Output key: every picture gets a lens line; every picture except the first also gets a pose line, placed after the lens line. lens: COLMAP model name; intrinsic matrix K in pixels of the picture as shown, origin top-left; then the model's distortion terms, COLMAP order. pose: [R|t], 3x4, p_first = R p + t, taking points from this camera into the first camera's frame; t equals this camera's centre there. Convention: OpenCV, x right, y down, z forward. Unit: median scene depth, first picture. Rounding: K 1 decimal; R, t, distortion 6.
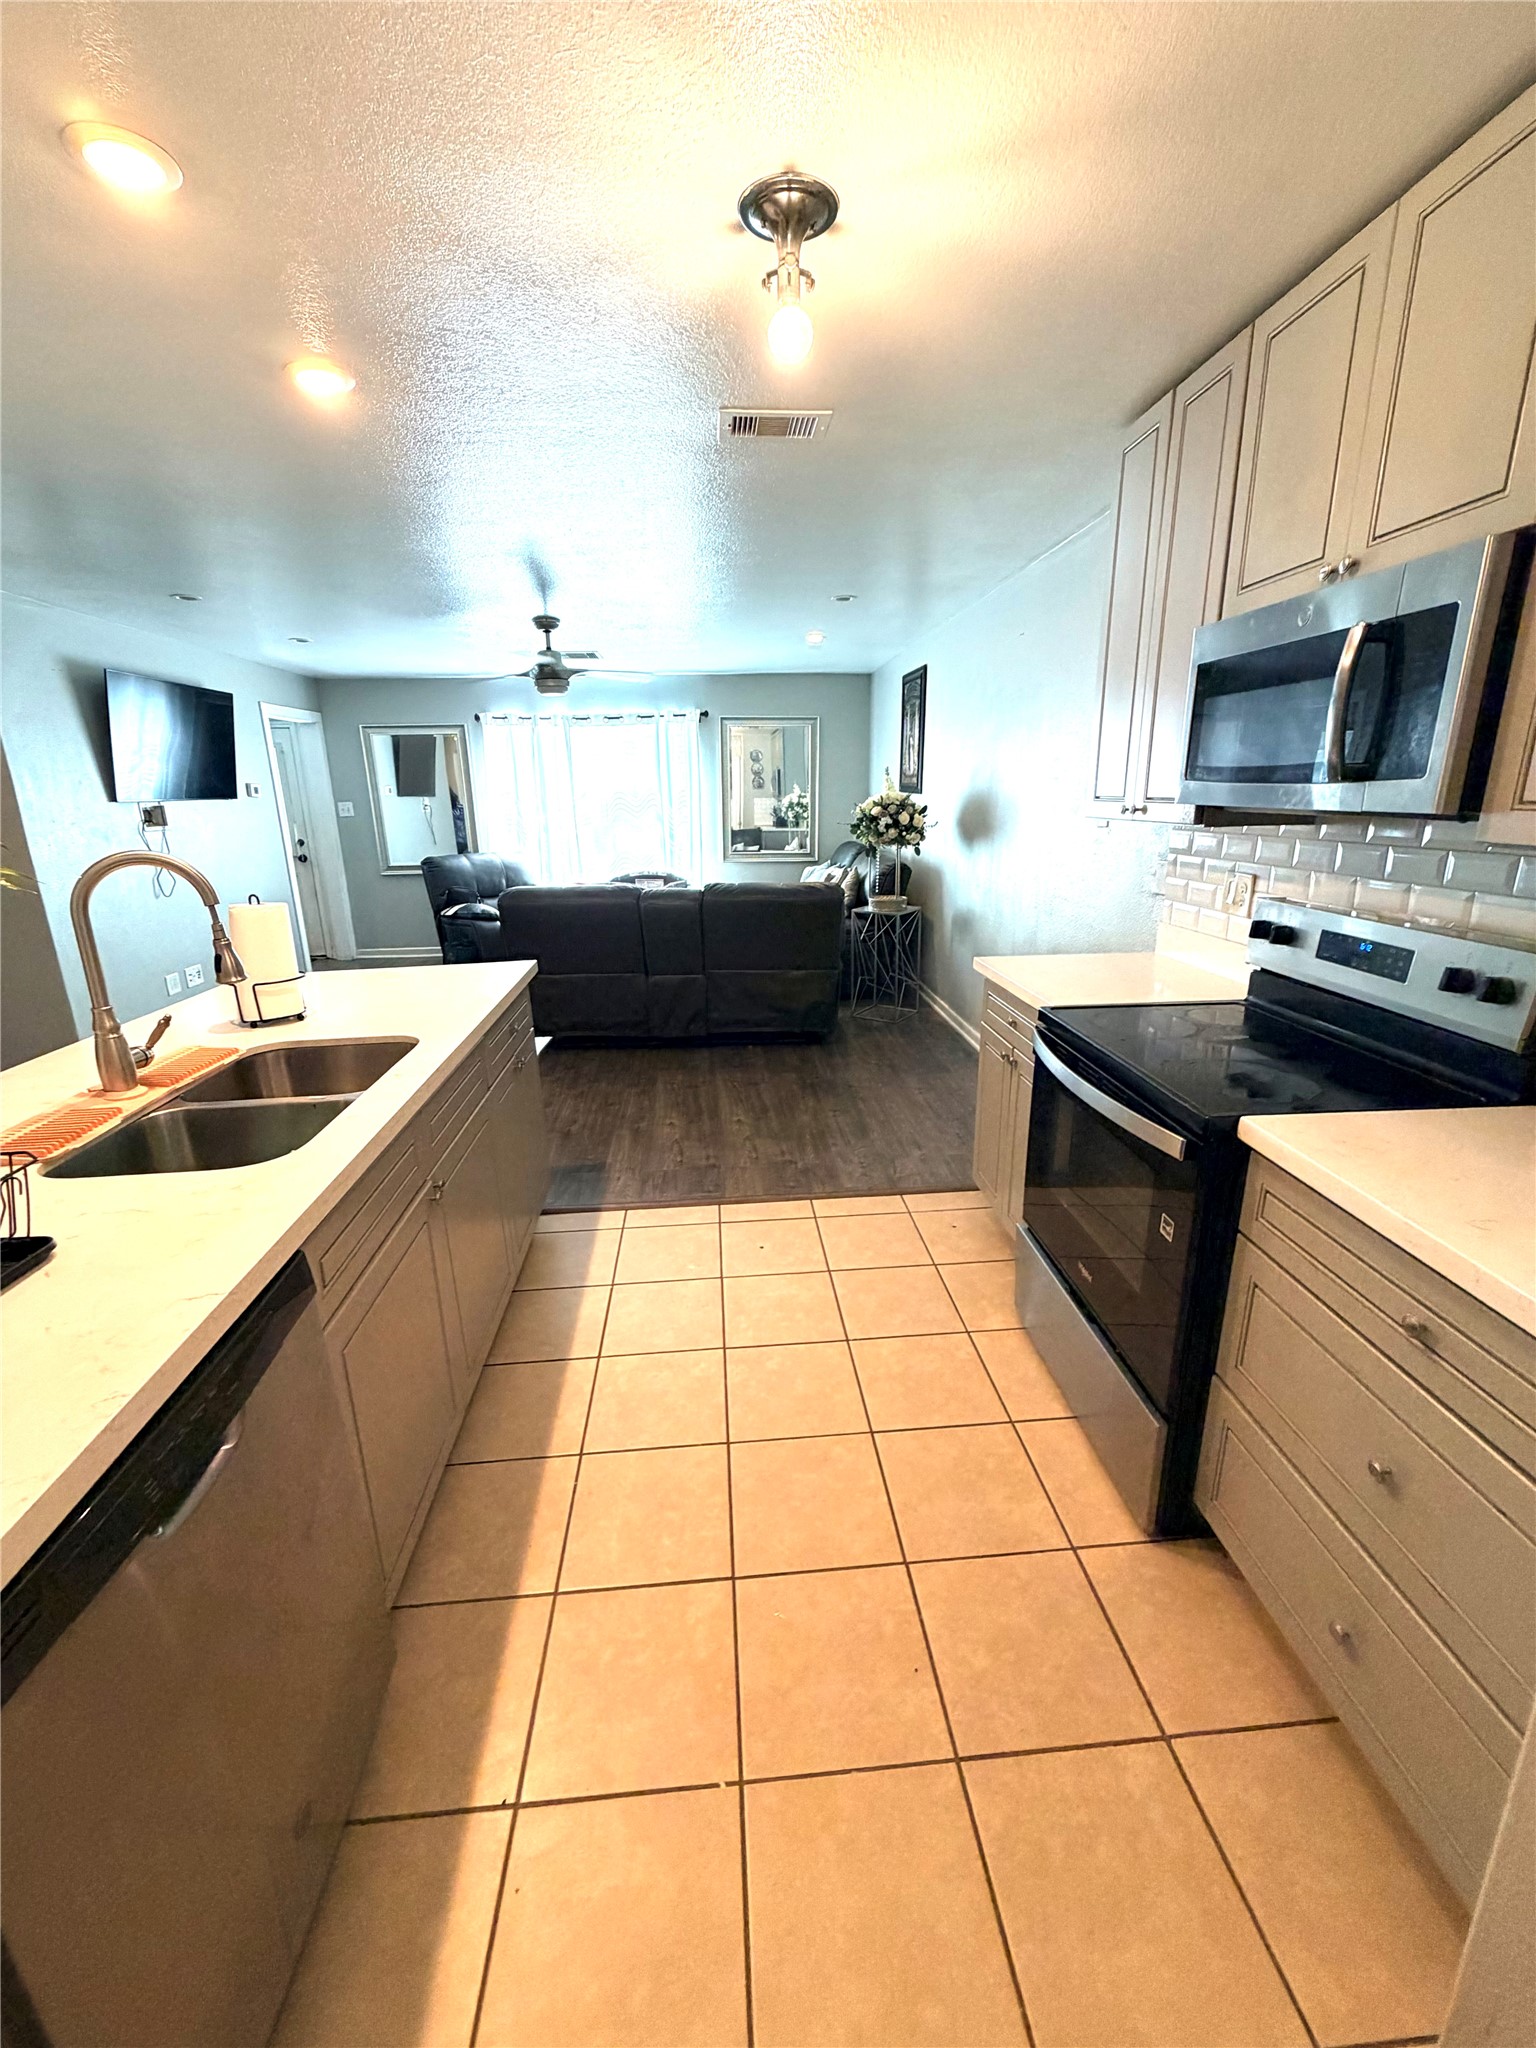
lens RADIAL K [[817.4, 0, 771.5], [0, 817.4, 1019.0], [0, 0, 1]] dist [0.000001, 0.000033]
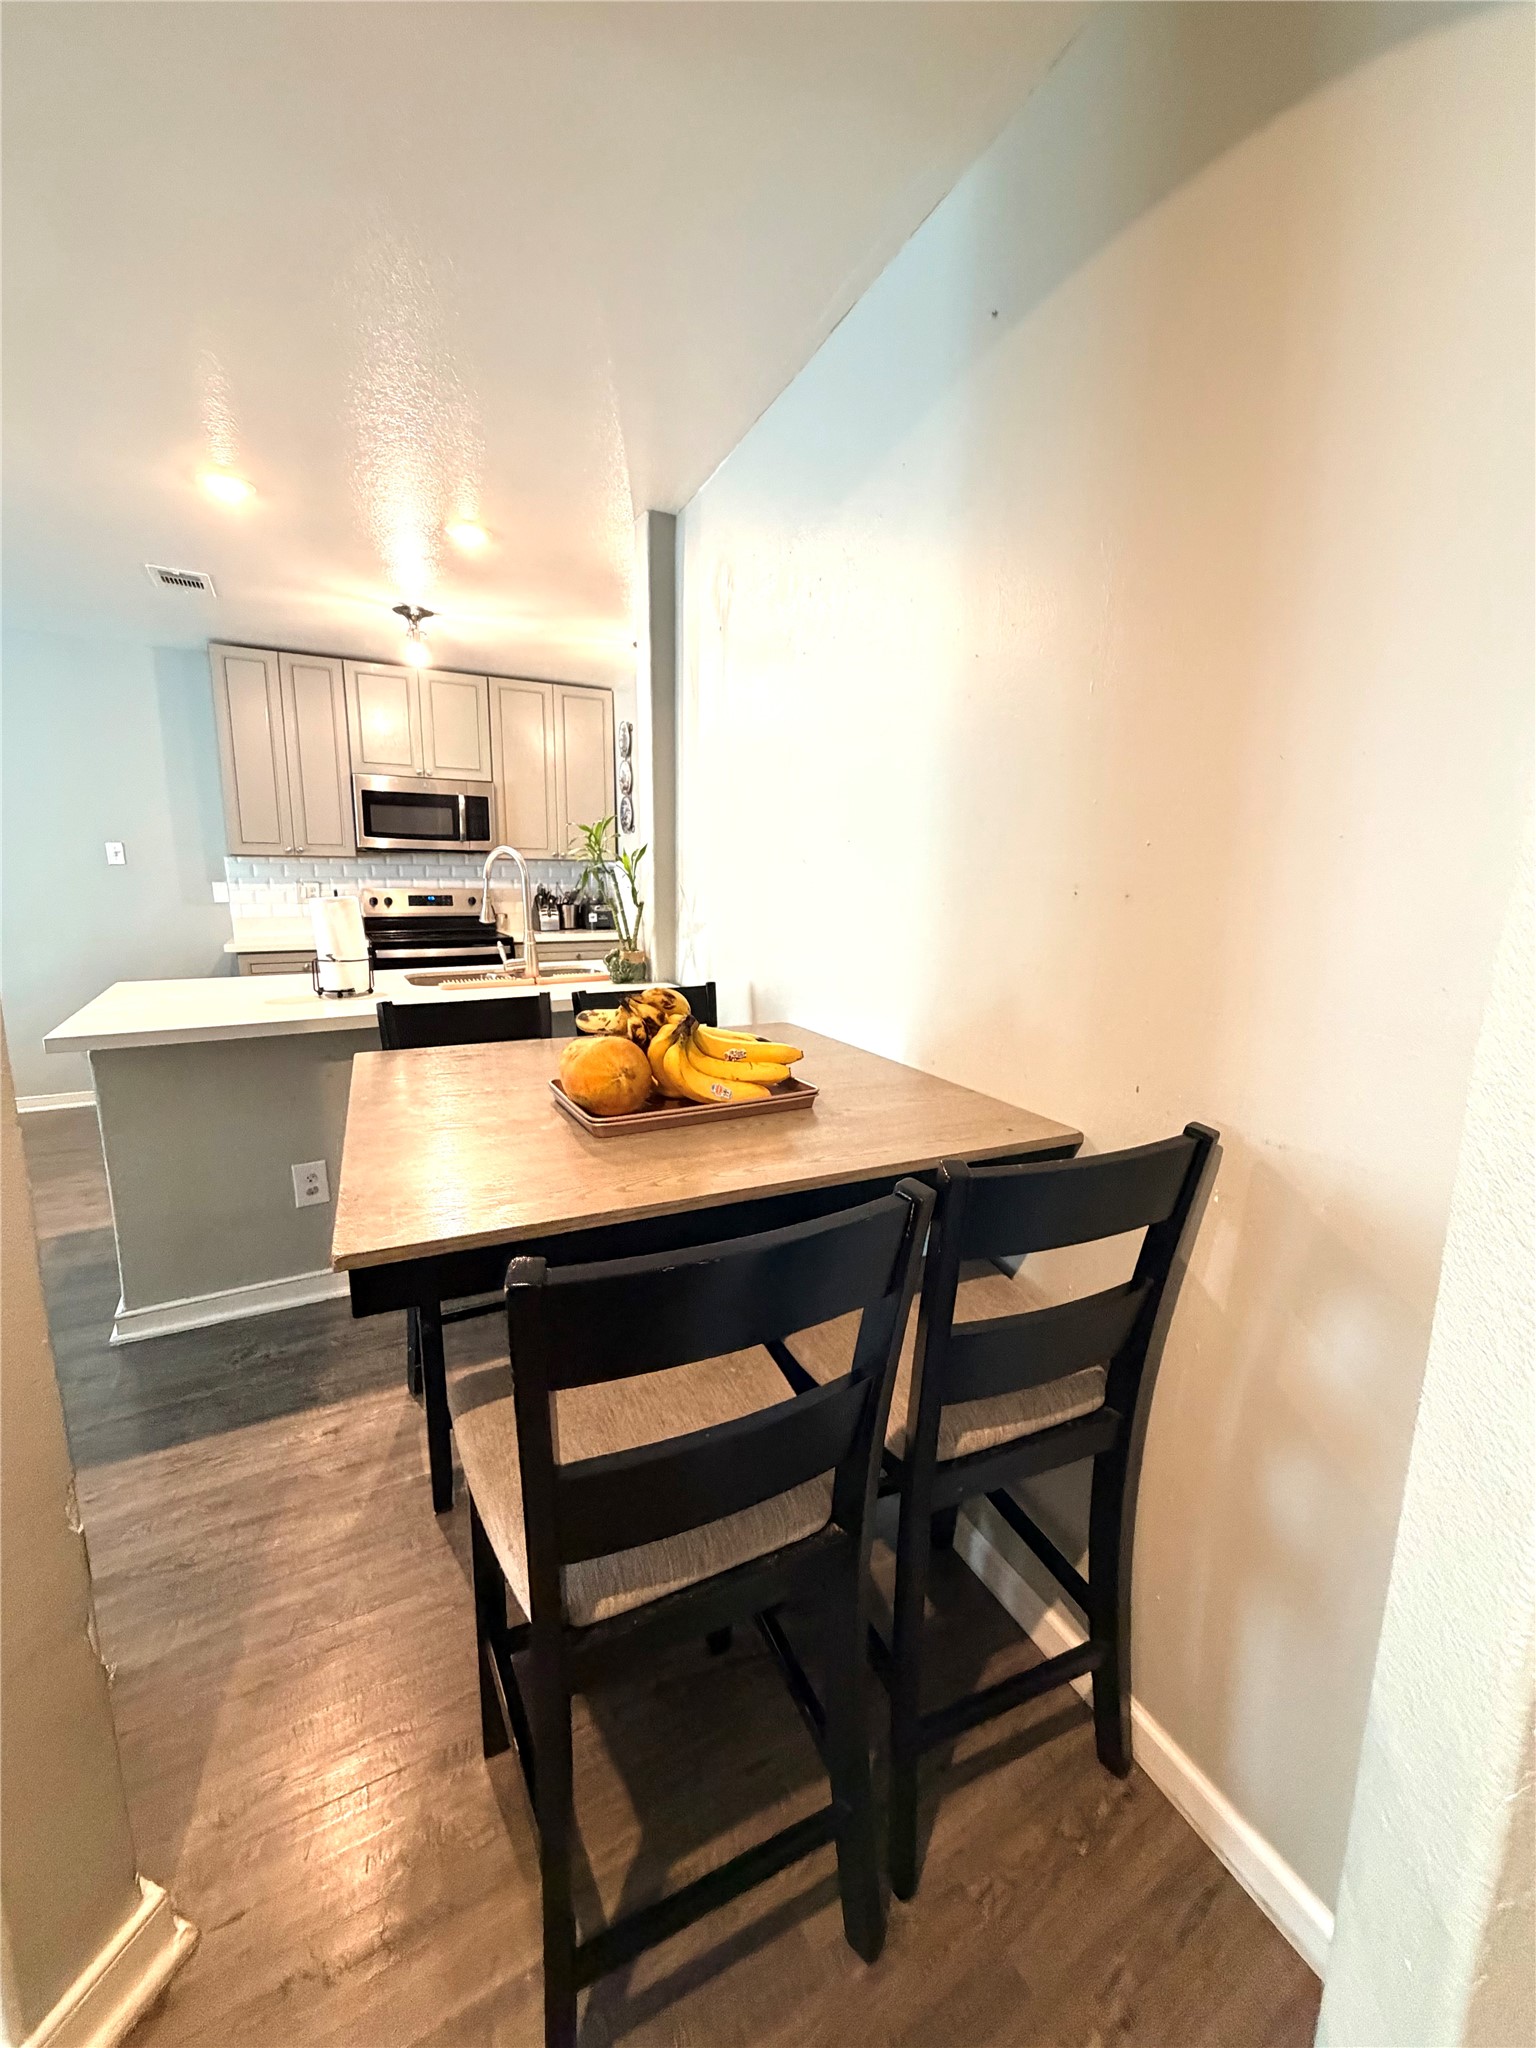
lens RADIAL K [[817.4, 0, 771.5], [0, 817.4, 1019.0], [0, 0, 1]] dist [0.000001, 0.000033]
pose [[-0.418508, -0.147547, 0.896148, -1.027974], [0.243032, 0.932538, 0.267036, -0.069630], [-0.875092, 0.329549, -0.354416, 0.468382]]
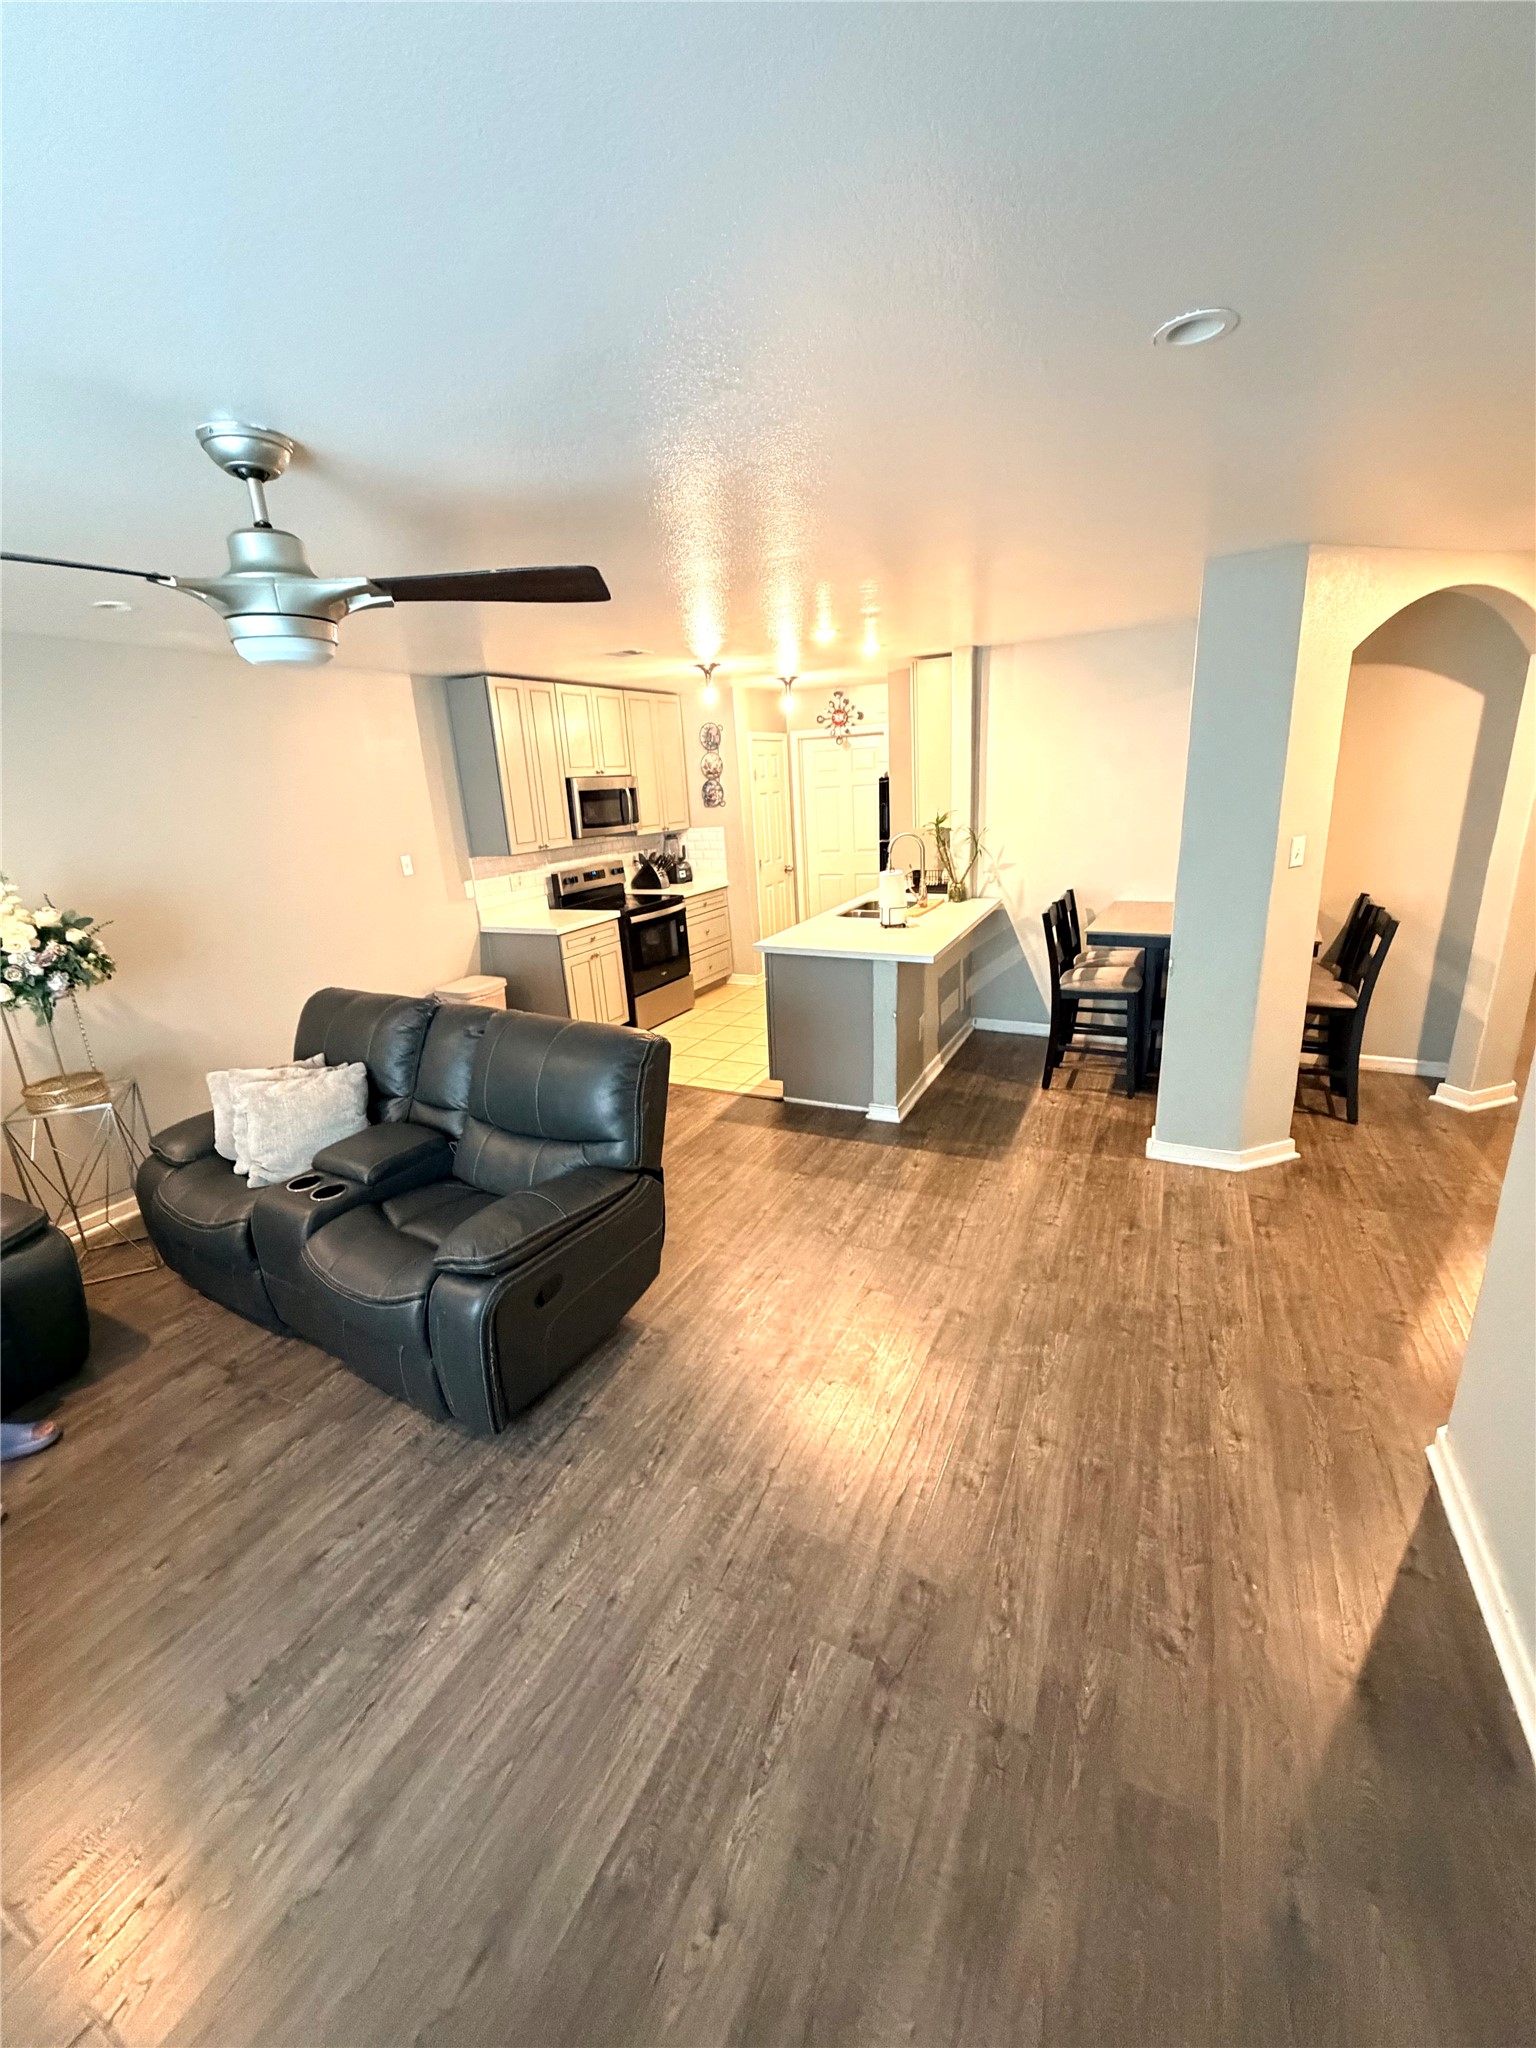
lens RADIAL K [[814.3, 0, 768.0], [0, 814.3, 1024.0], [0, 0, 1]] dist [-0.000624, -0.000122]
pose [[-0.853819, -0.090613, 0.512623, -0.760349], [0.206308, 0.845200, 0.493025, -0.474660], [-0.477943, 0.526712, -0.702954, 1.469700]]
